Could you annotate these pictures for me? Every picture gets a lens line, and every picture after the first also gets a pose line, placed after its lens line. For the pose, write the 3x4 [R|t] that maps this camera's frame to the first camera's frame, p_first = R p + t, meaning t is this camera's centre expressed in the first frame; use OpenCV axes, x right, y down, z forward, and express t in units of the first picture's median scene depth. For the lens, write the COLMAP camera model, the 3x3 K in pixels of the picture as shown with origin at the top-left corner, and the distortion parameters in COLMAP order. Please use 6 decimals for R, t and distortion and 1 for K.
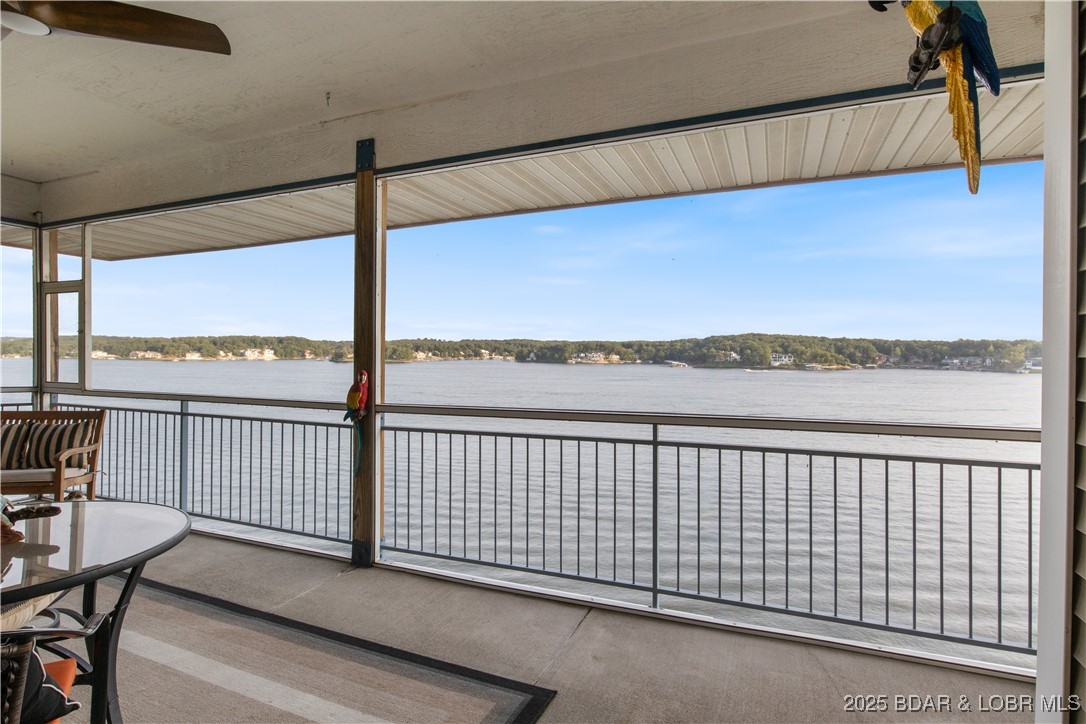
lens RADIAL K [[548.6, 0, 542.0], [0, 548.6, 347.2], [0, 0, 1]] dist [-0.012070, 0.000444]
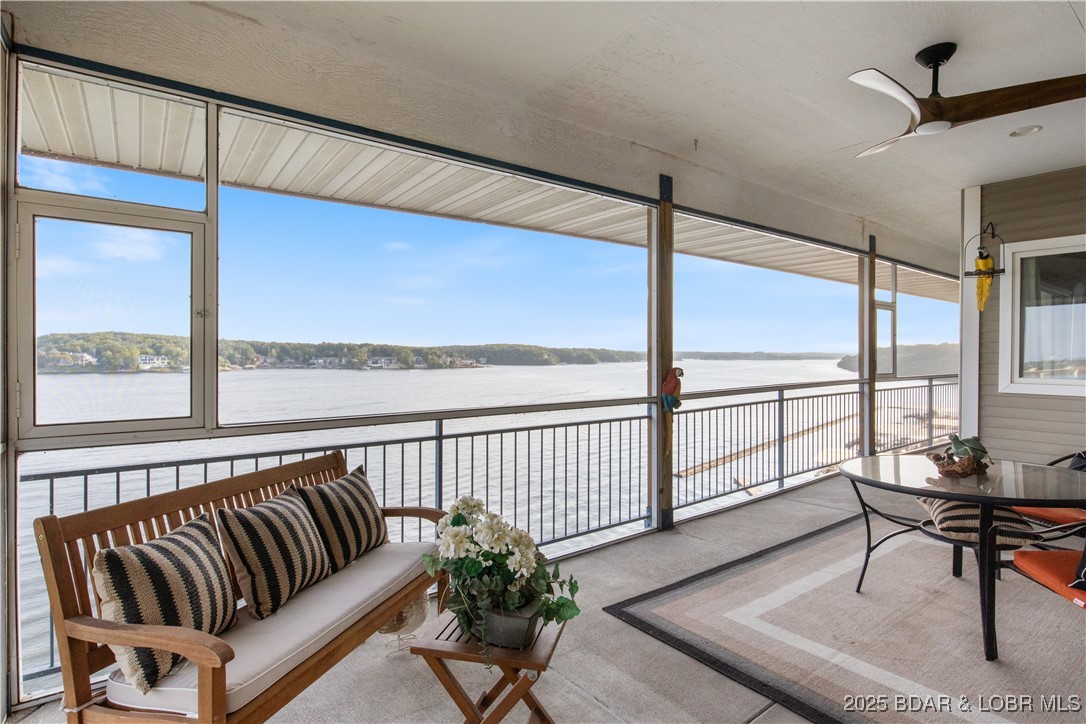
lens RADIAL K [[543.3, 0, 543.2], [0, 543.3, 355.8], [0, 0, 1]] dist [-0.011185, 0.000757]
pose [[0.506555, -0.007072, 0.862179, -1.429327], [-0.004375, 0.999932, 0.010772, 0.004277], [-0.862197, -0.009228, 0.506490, 0.599867]]
